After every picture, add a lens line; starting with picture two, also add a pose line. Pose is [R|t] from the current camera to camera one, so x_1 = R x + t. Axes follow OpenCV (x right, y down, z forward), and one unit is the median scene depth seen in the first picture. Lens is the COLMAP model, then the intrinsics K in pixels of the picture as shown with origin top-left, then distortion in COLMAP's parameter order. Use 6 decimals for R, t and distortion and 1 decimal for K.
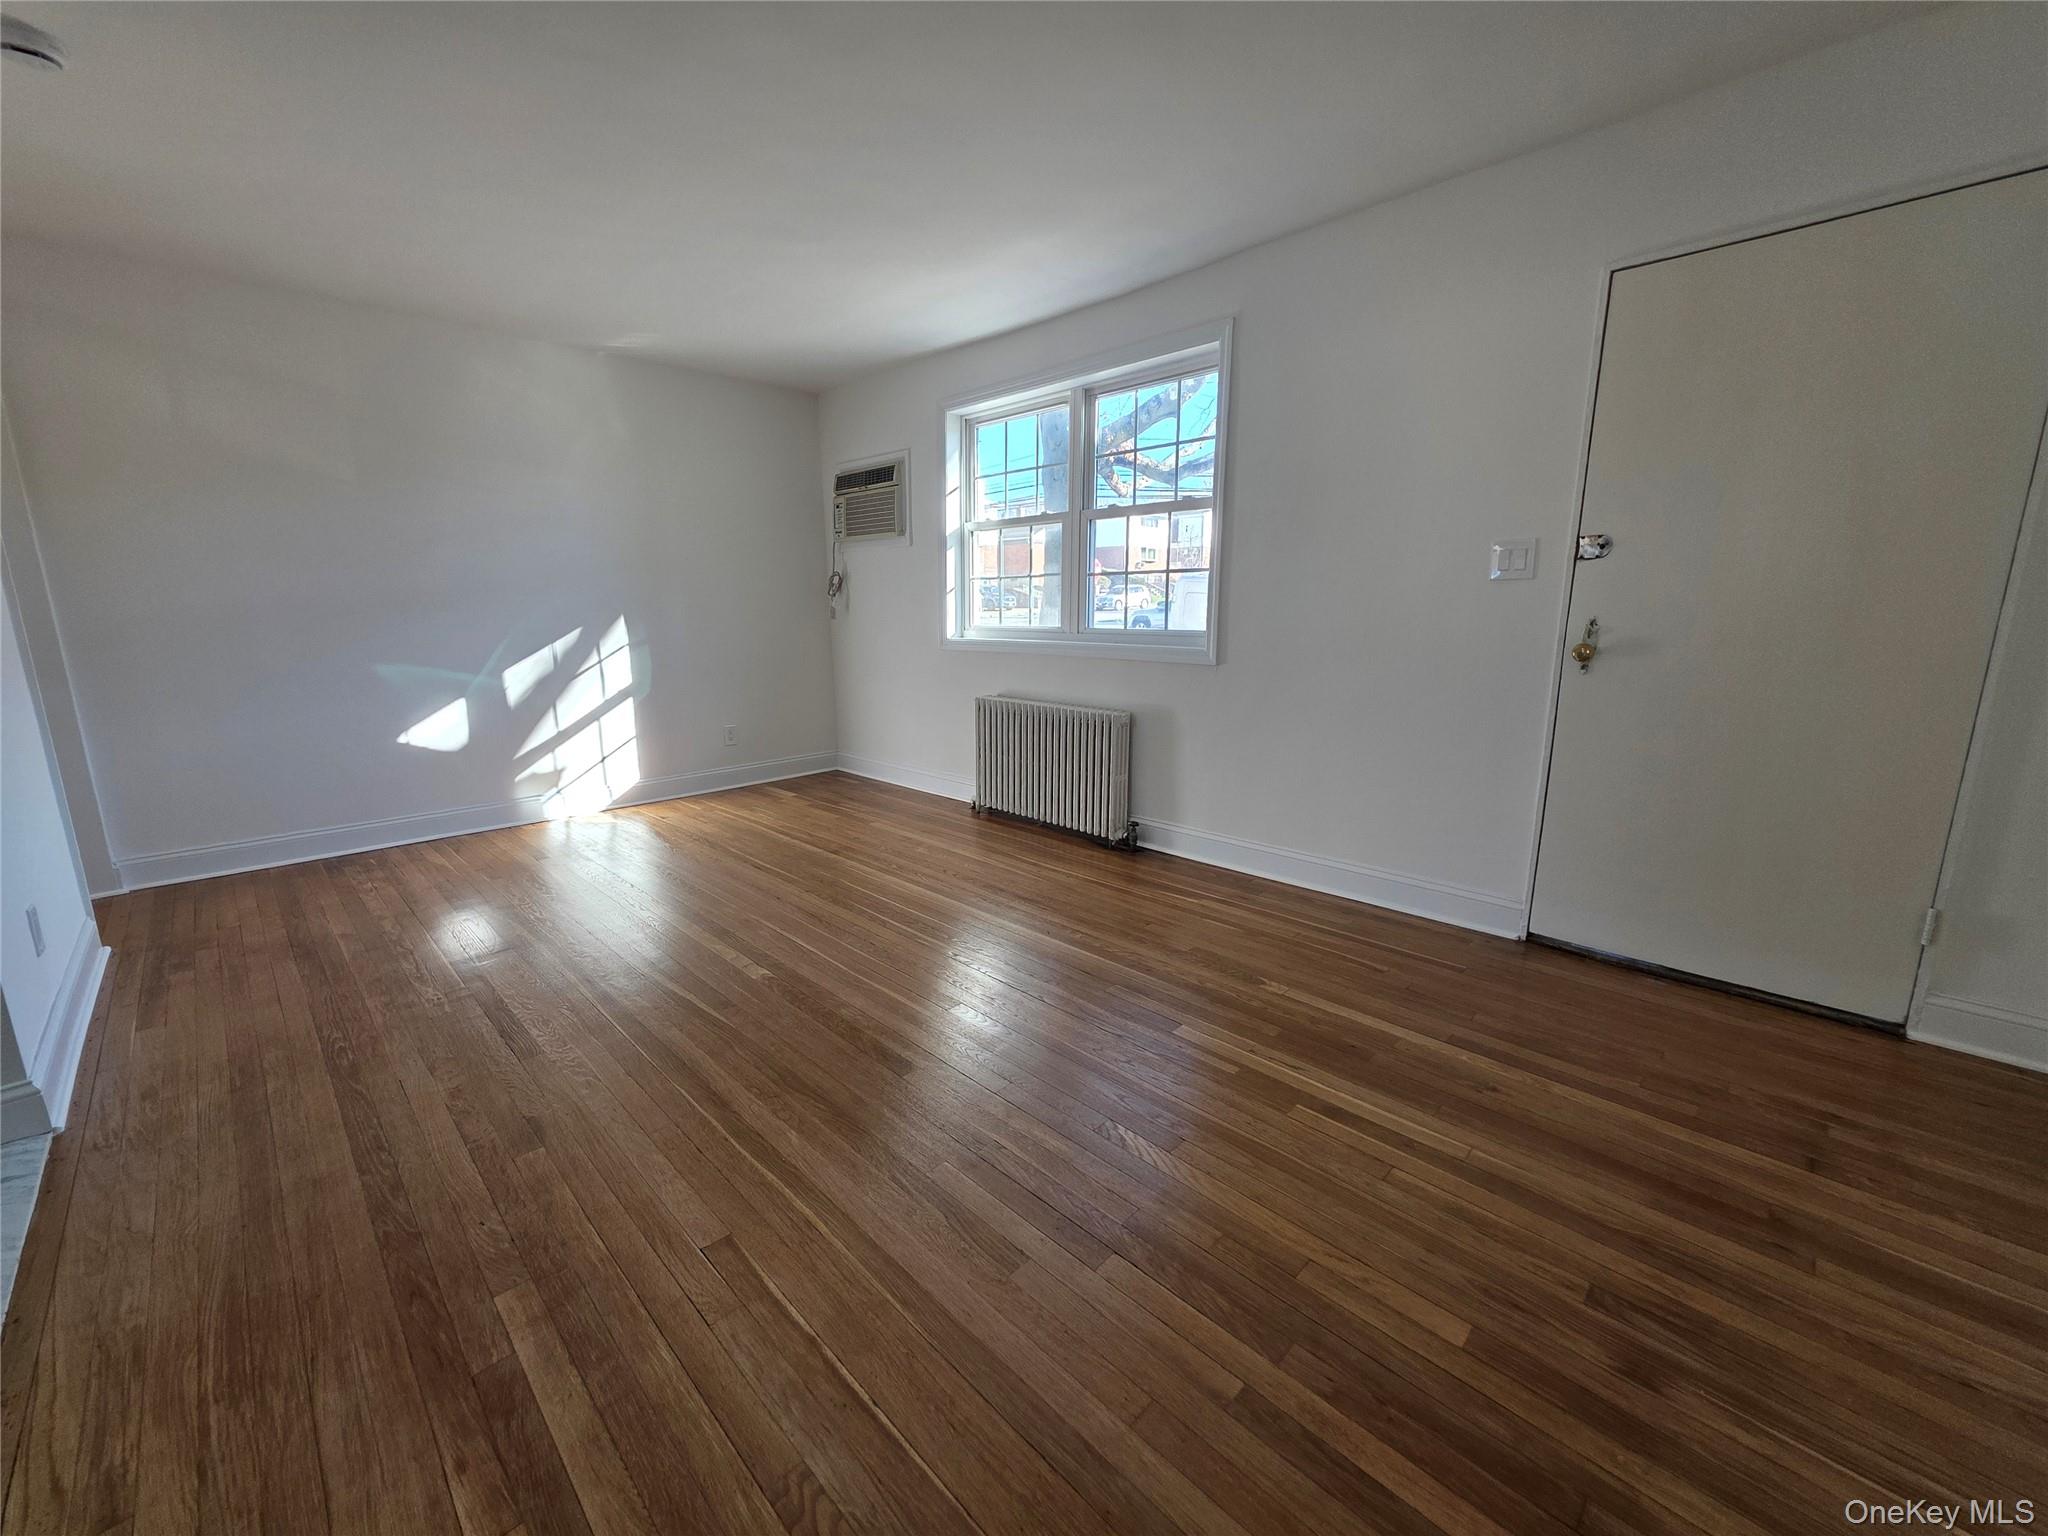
lens RADIAL K [[818.0, 0, 1024.0], [0, 818.0, 768.0], [0, 0, 1]] dist [0.001530, -0.000062]
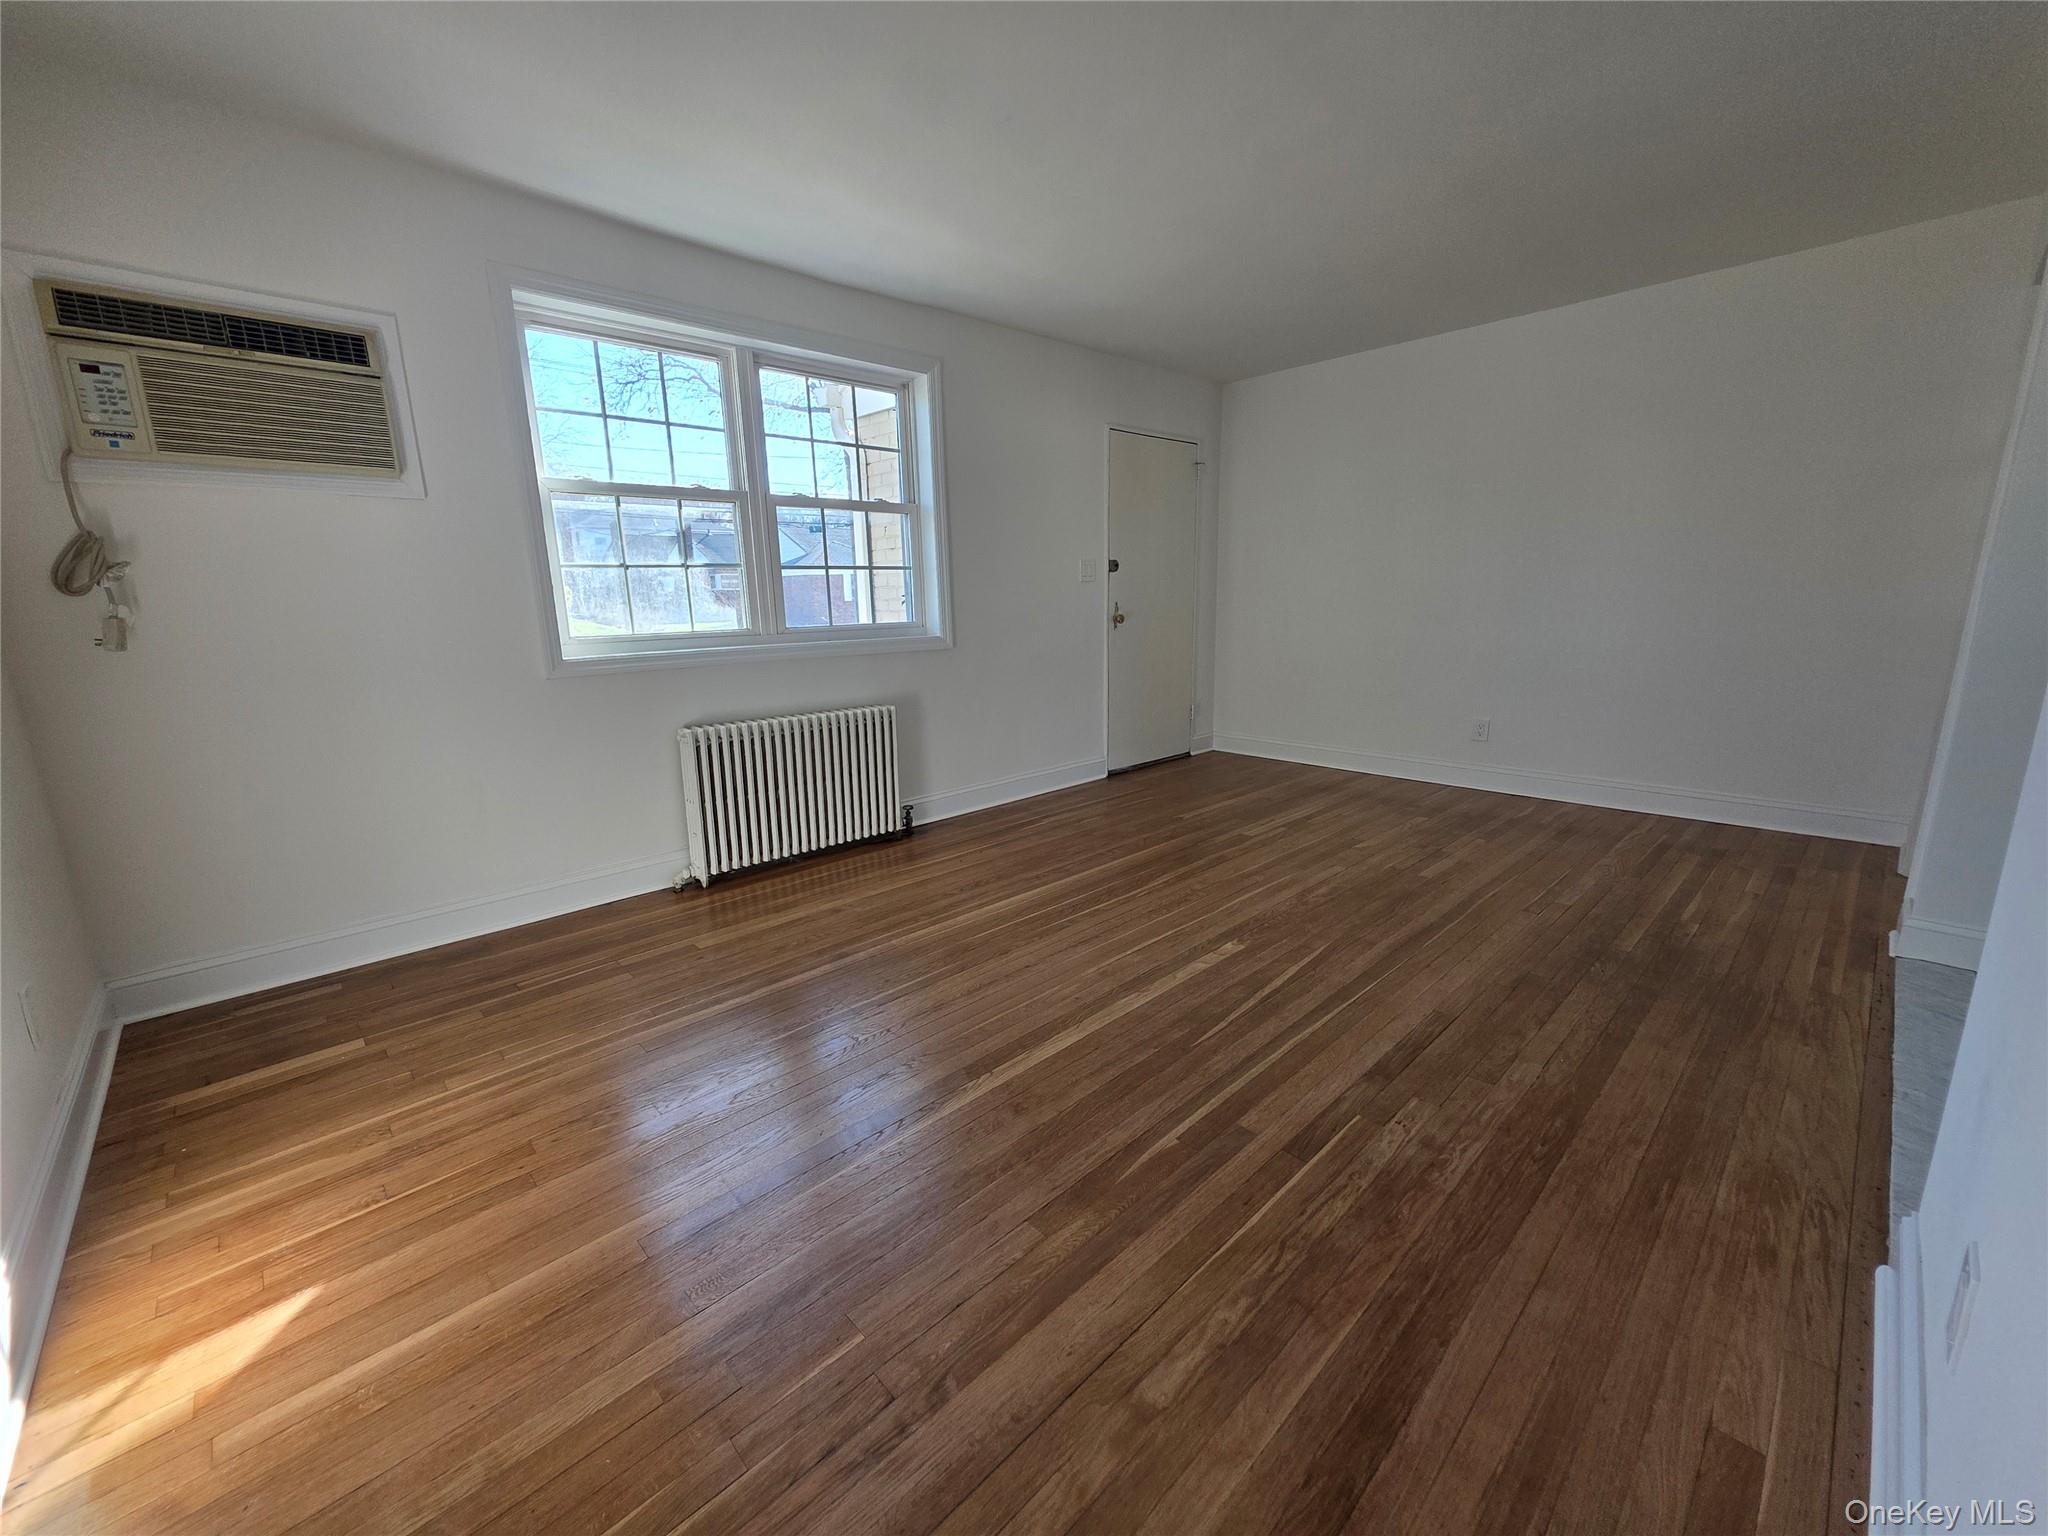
lens RADIAL K [[819.5, 0, 1019.7], [0, 819.5, 767.9], [0, 0, 1]] dist [0.001939, 0.000012]
pose [[0.025264, -0.202808, 0.978893, -0.930249], [0.217504, 0.956862, 0.192630, -0.160079], [-0.975732, 0.208047, 0.068286, 0.820145]]
